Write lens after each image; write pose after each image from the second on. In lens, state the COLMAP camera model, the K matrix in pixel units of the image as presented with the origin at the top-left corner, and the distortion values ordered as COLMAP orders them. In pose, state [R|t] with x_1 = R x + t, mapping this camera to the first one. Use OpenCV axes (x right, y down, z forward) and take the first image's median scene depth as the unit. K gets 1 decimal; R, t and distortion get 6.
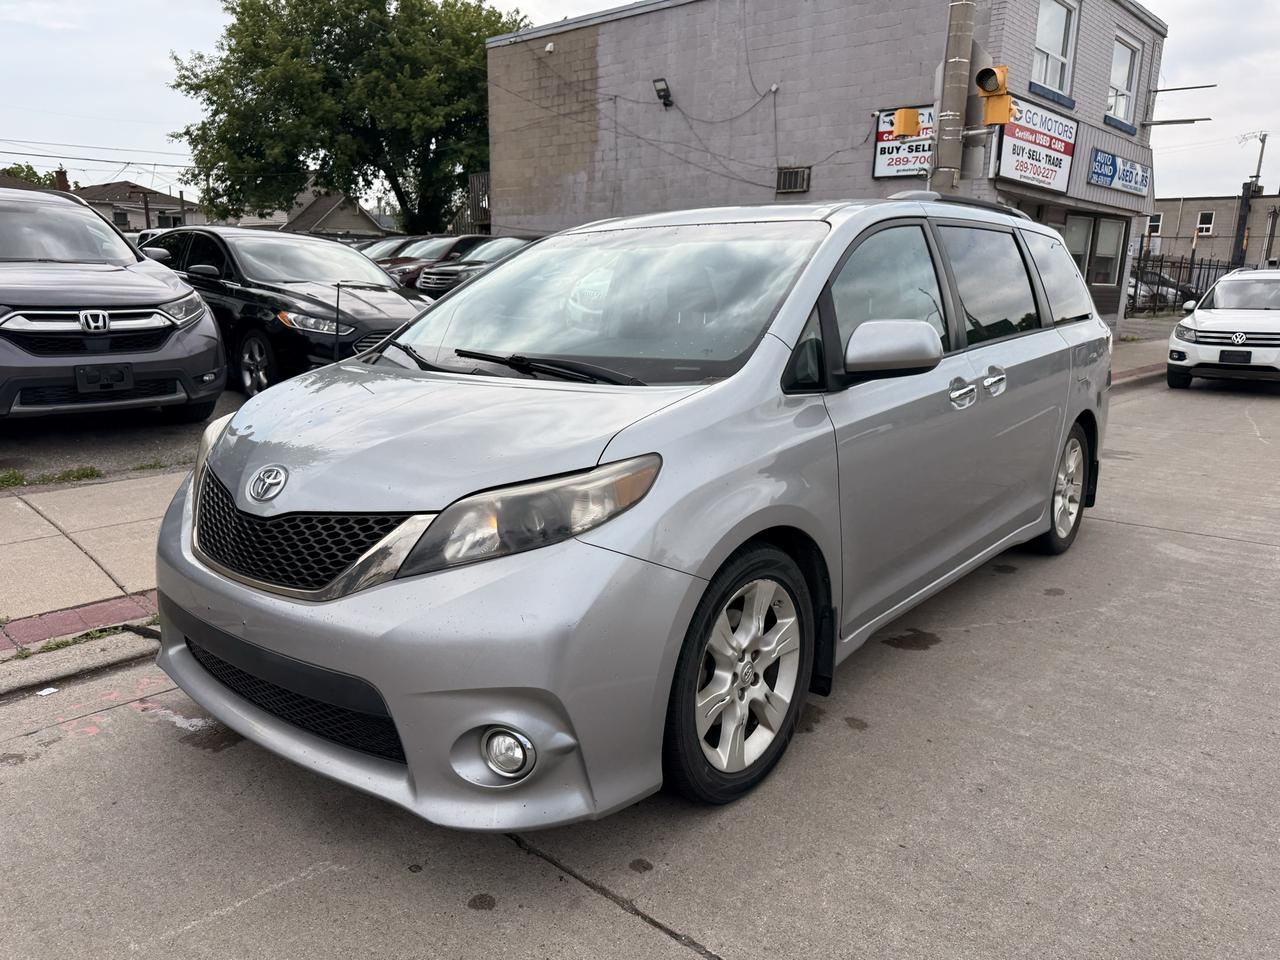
lens RADIAL K [[903.5, 0, 638.1], [0, 903.5, 484.8], [0, 0, 1]] dist [0.018329, -0.021757]
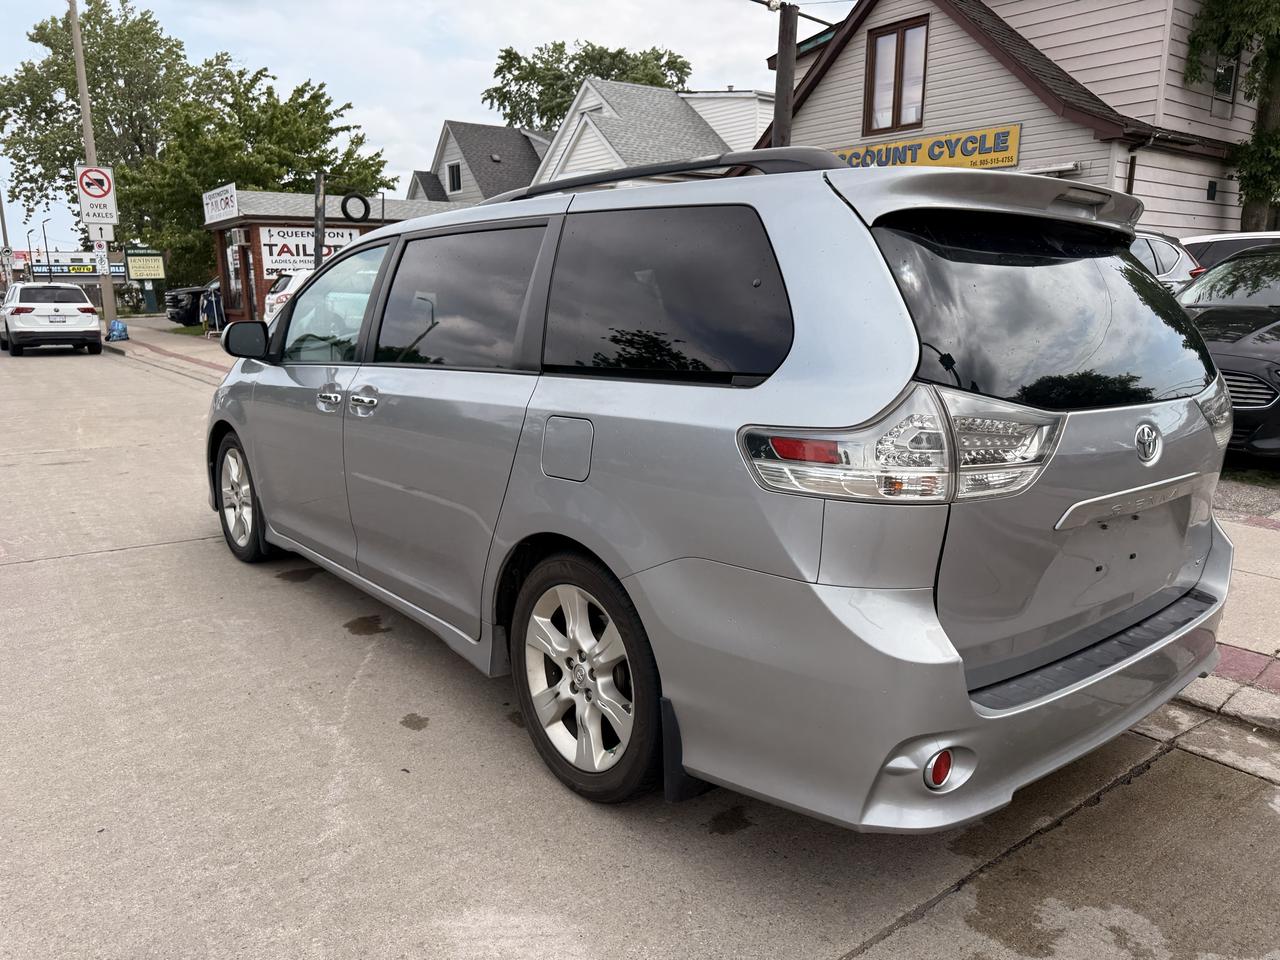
lens RADIAL K [[903.5, 0, 639.9], [0, 903.5, 487.8], [0, 0, 1]] dist [0.018329, -0.021757]
pose [[-0.179148, 0.180231, -0.967173, 1.117972], [-0.229912, 0.948186, 0.219279, -0.264317], [0.956581, 0.261648, -0.128428, 1.246489]]
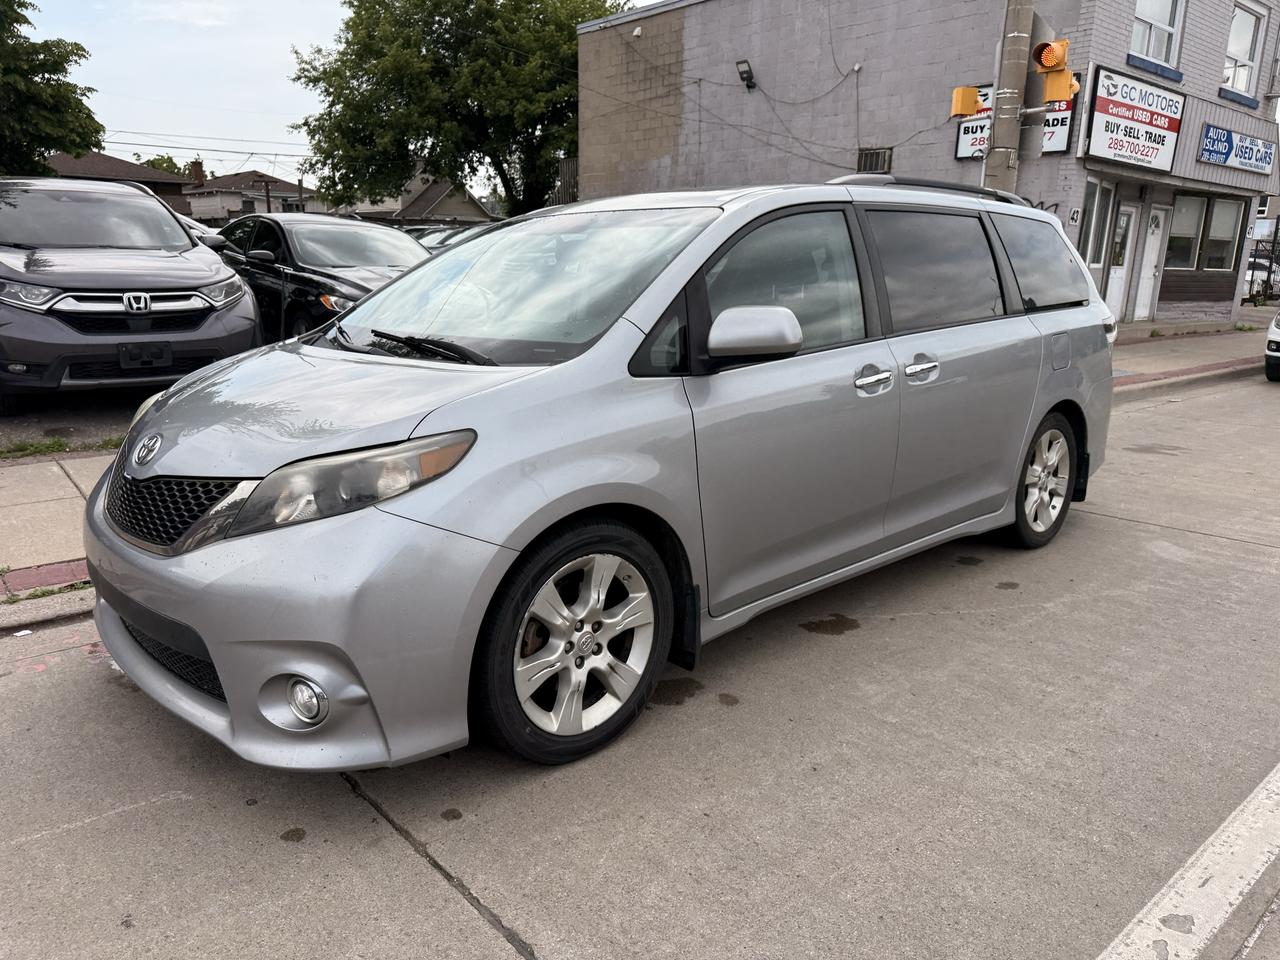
lens RADIAL K [[903.5, 0, 638.7], [0, 903.5, 485.6], [0, 0, 1]] dist [0.018329, -0.021757]
pose [[0.992601, 0.029143, -0.117877, 0.180662], [-0.027138, 0.999459, 0.018577, 0.003188], [0.118354, -0.015240, 0.992854, -0.016497]]
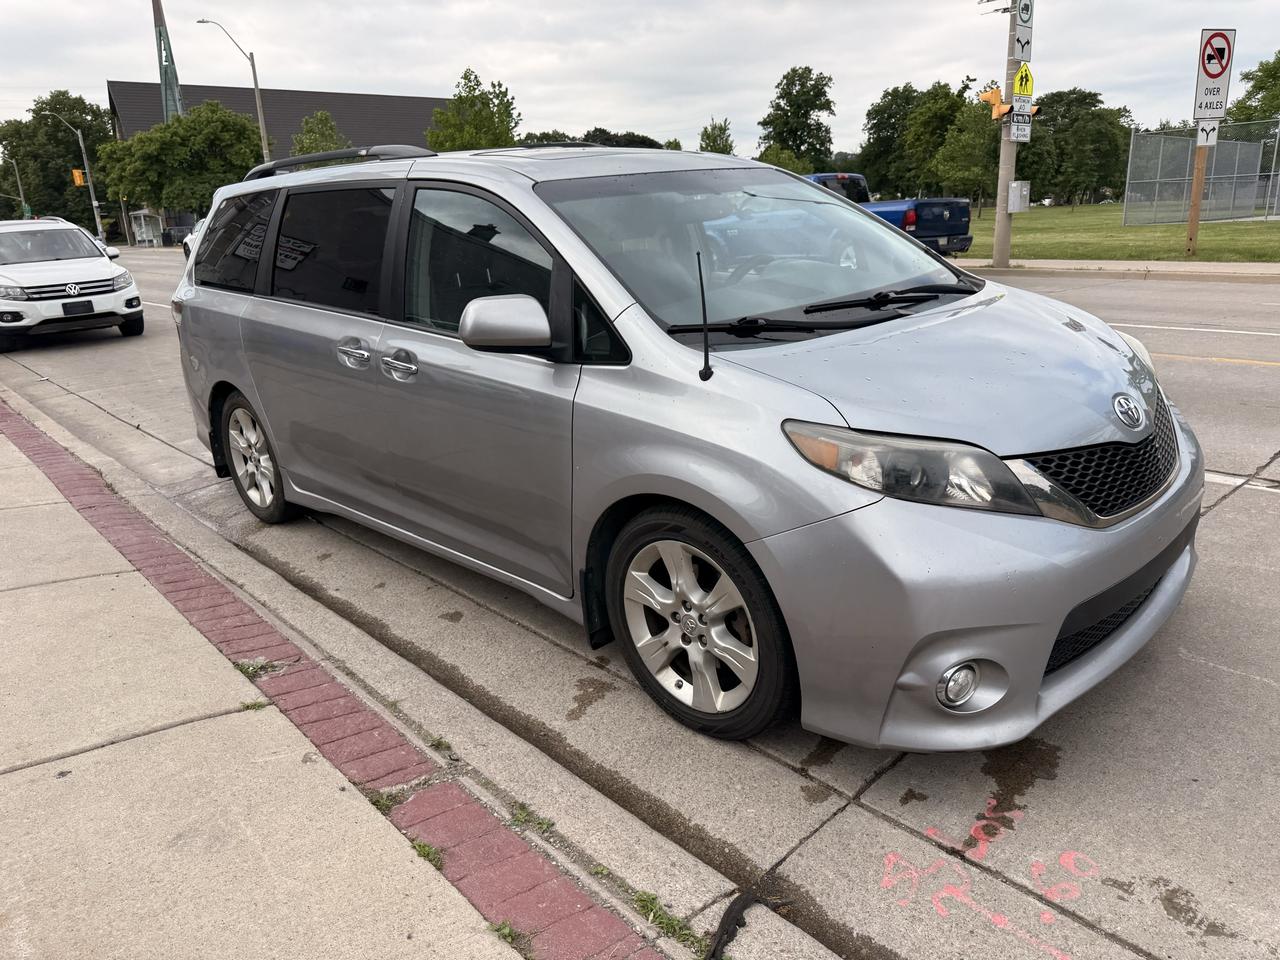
lens RADIAL K [[903.5, 0, 642.7], [0, 903.5, 479.1], [0, 0, 1]] dist [0.018329, -0.021757]
pose [[0.095960, -0.308673, 0.946315, -0.855033], [0.268267, 0.923544, 0.274042, -0.213499], [-0.958553, 0.227568, 0.171430, 0.784624]]
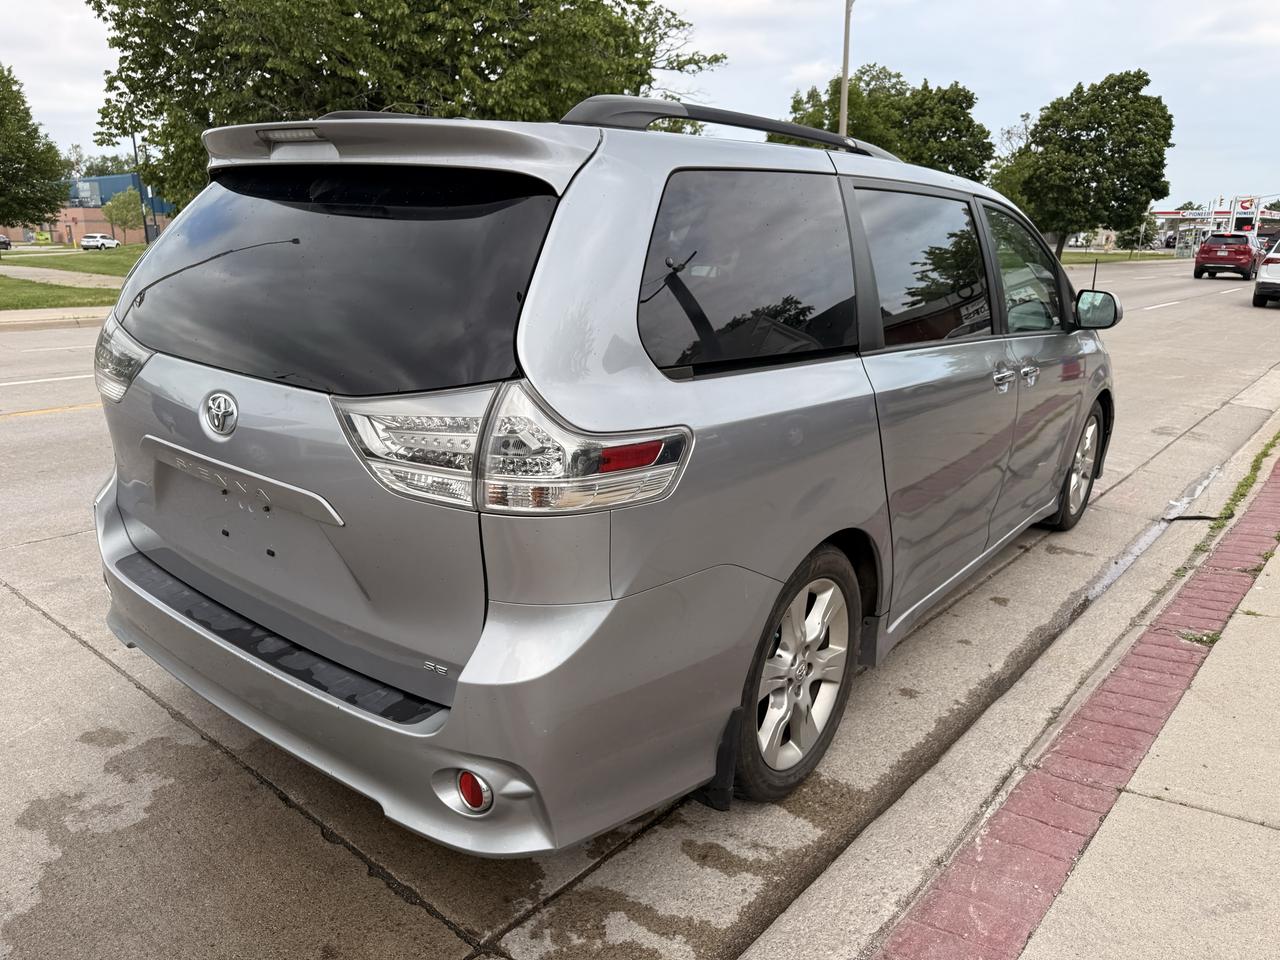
lens RADIAL K [[903.5, 0, 640.8], [0, 903.5, 477.3], [0, 0, 1]] dist [0.018329, -0.021757]
pose [[-0.999171, -0.025632, -0.031634, 0.319615], [-0.037483, 0.882443, 0.468924, -0.450078], [0.015896, 0.469720, -0.882672, 1.913701]]
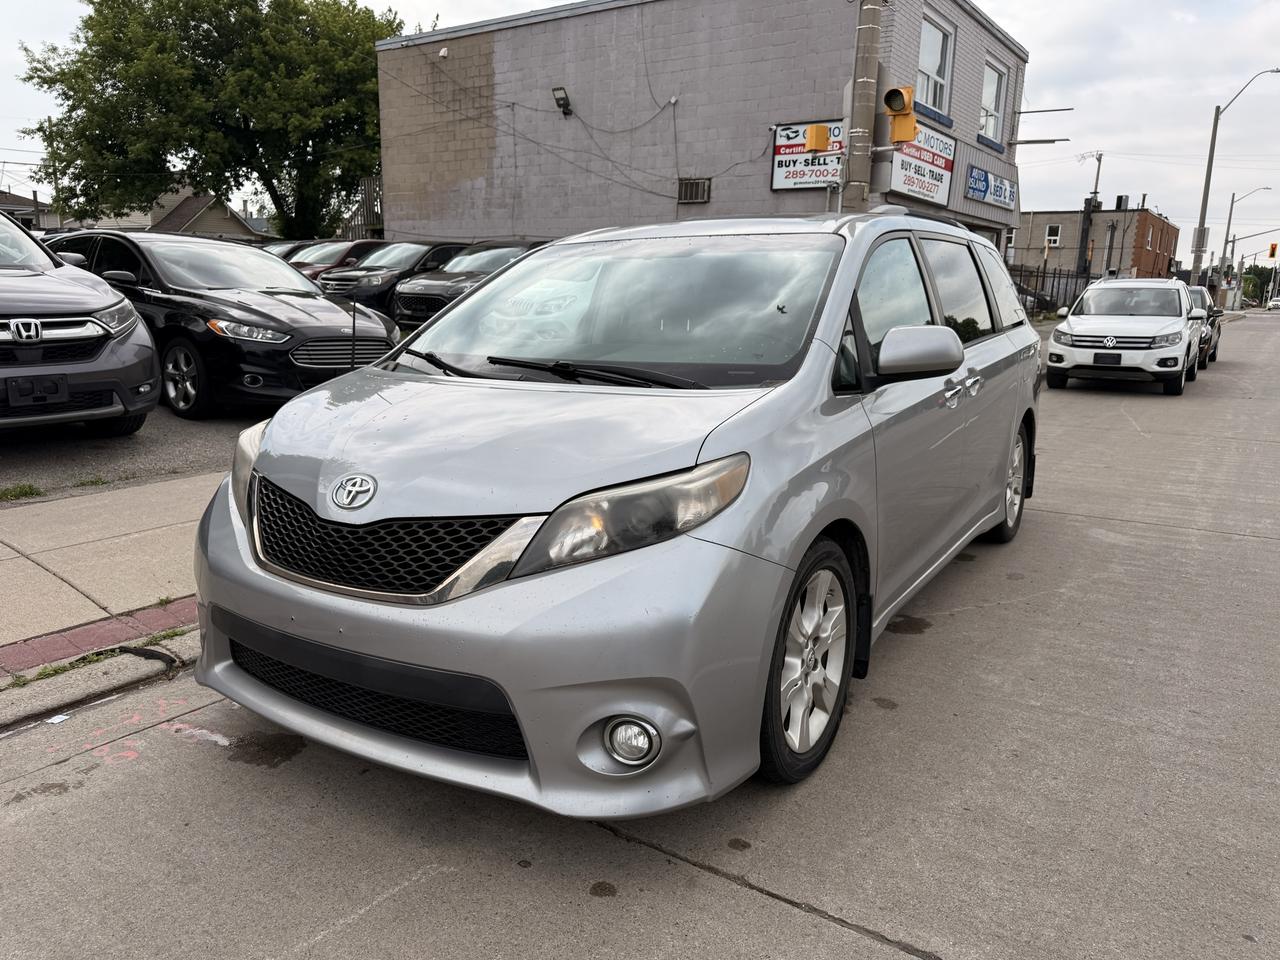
lens RADIAL K [[903.5, 0, 636.9], [0, 903.5, 482.8], [0, 0, 1]] dist [0.018329, -0.021757]
pose [[0.991552, -0.025221, 0.127233, -0.127328], [0.026402, 0.999622, -0.007607, 0.002796], [-0.126993, 0.010902, 0.991844, -0.017995]]
